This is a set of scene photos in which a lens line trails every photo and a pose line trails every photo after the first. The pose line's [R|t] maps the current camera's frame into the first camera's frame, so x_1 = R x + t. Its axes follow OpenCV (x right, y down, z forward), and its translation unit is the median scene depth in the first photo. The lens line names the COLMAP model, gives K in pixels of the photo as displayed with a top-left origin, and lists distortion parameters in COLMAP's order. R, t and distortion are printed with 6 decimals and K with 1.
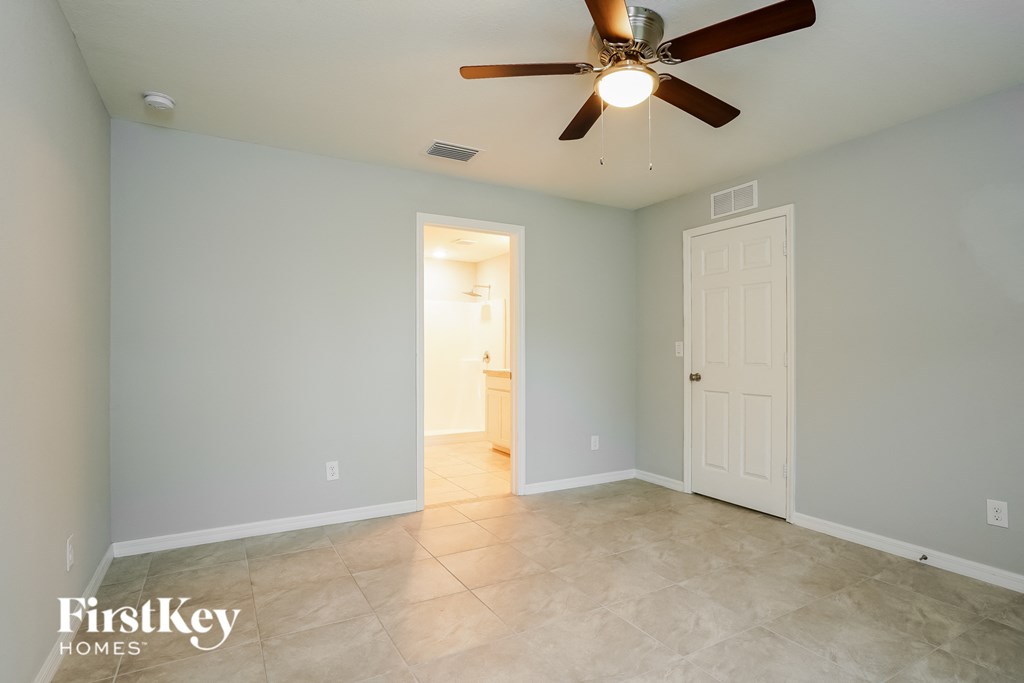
lens RADIAL K [[524.7, 0, 511.3], [0, 524.7, 345.2], [0, 0, 1]] dist [0.001081, -0.000030]
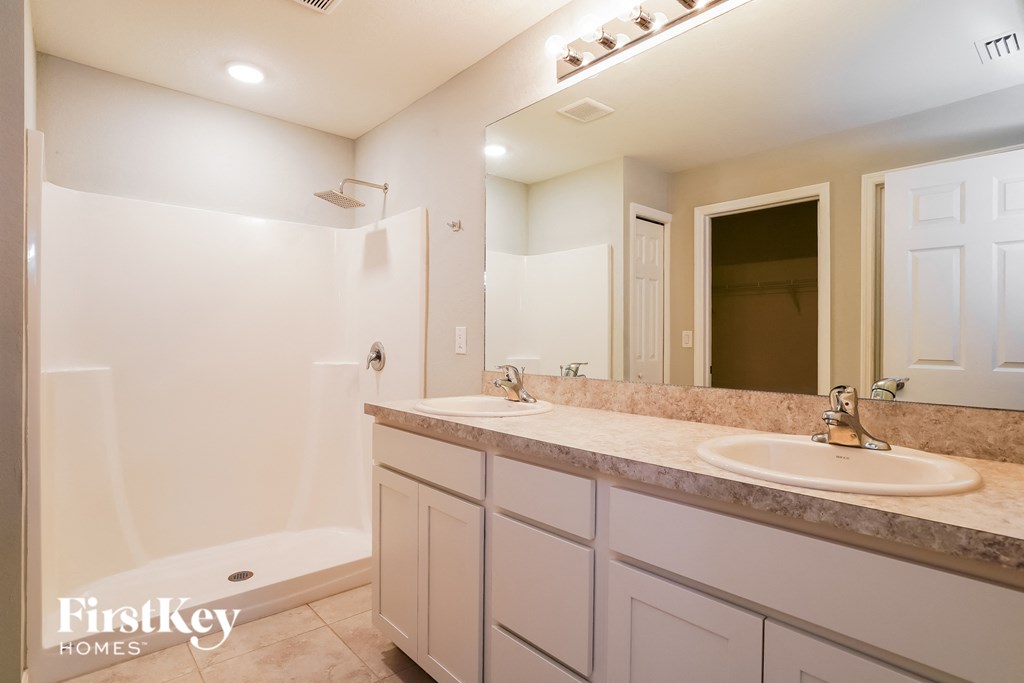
lens RADIAL K [[524.7, 0, 510.4], [0, 524.7, 340.5], [0, 0, 1]] dist [0.001081, -0.000030]
pose [[0.978653, 0.012572, 0.205135, -0.028644], [-0.014781, 0.999848, 0.009240, 0.004196], [-0.204987, -0.012075, 0.978690, 0.572603]]
